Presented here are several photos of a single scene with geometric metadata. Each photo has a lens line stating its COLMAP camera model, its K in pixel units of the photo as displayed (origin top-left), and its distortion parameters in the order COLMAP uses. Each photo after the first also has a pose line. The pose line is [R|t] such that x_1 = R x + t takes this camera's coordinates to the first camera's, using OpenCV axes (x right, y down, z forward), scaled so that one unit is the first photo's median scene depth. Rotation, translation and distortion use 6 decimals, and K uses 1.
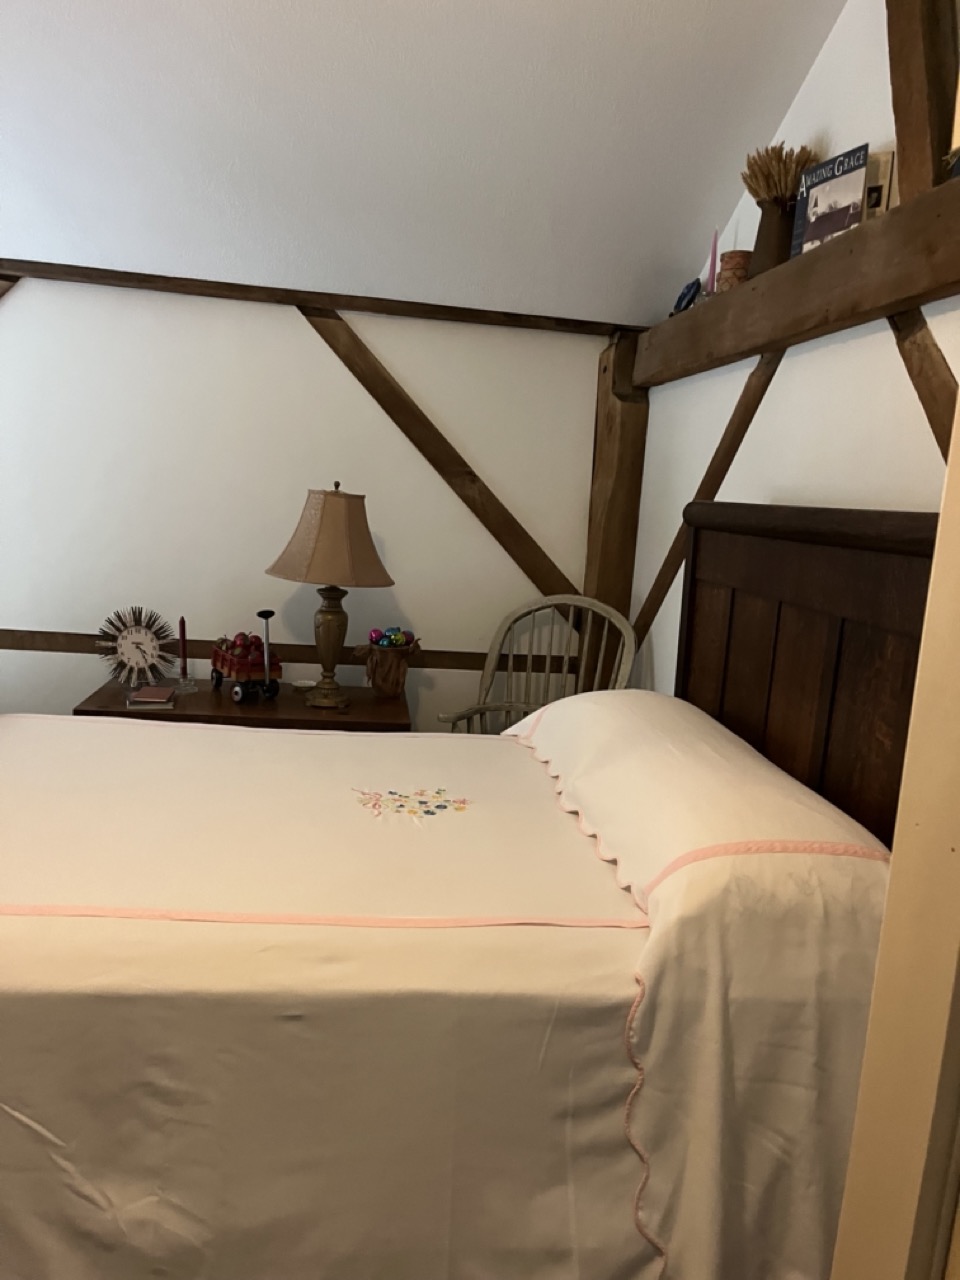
lens RADIAL K [[979.0, 0, 480.3], [0, 979.0, 649.3], [0, 0, 1]] dist [0.002479, -0.005266]
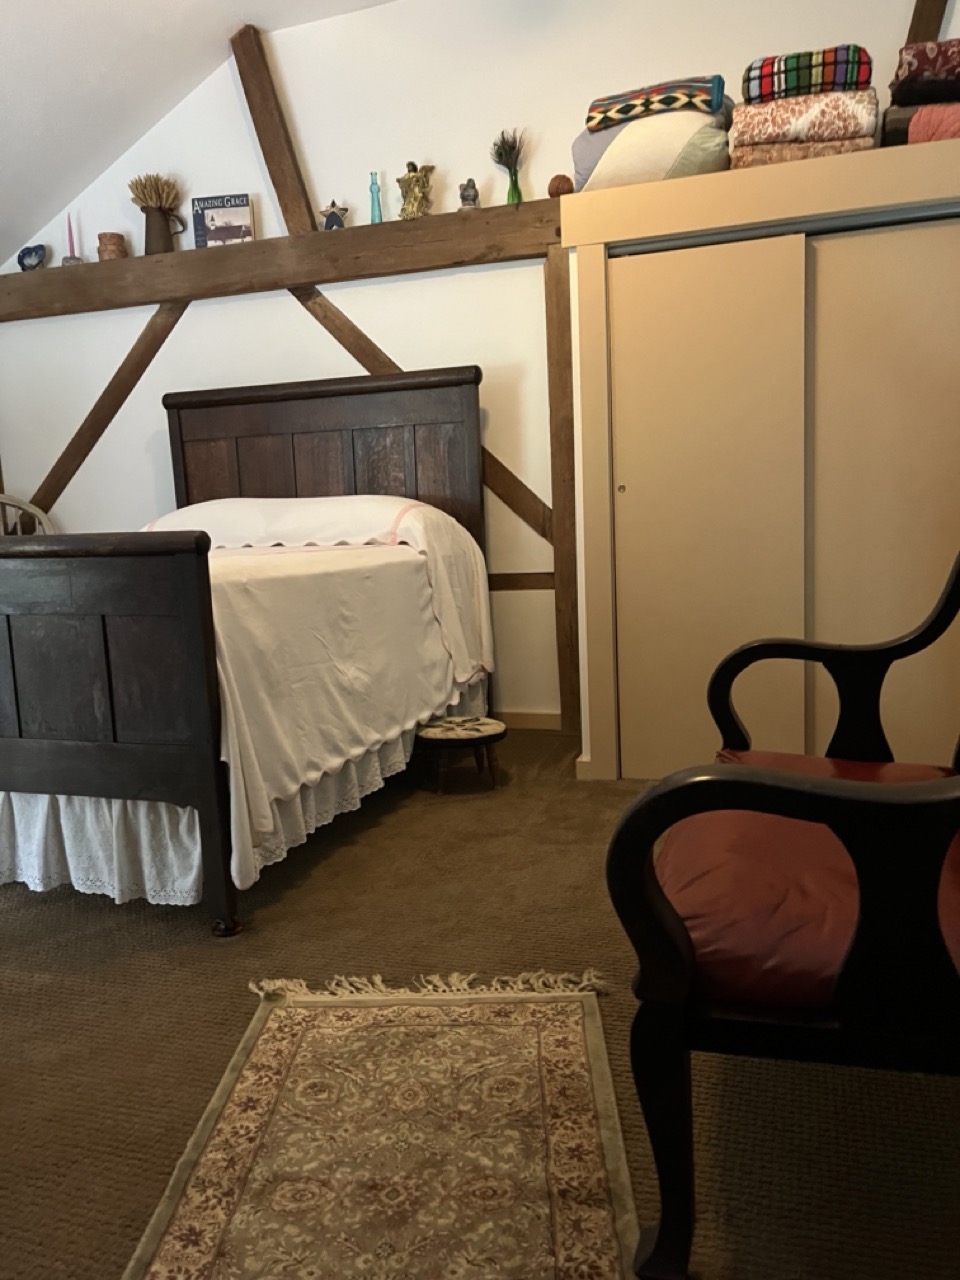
lens RADIAL K [[979.0, 0, 480.3], [0, 979.0, 636.9], [0, 0, 1]] dist [0.002479, -0.005266]
pose [[0.429879, -0.200919, 0.880247, -1.266931], [0.209816, 0.970467, 0.119046, 0.181475], [-0.878169, 0.133514, 0.459339, -0.143329]]
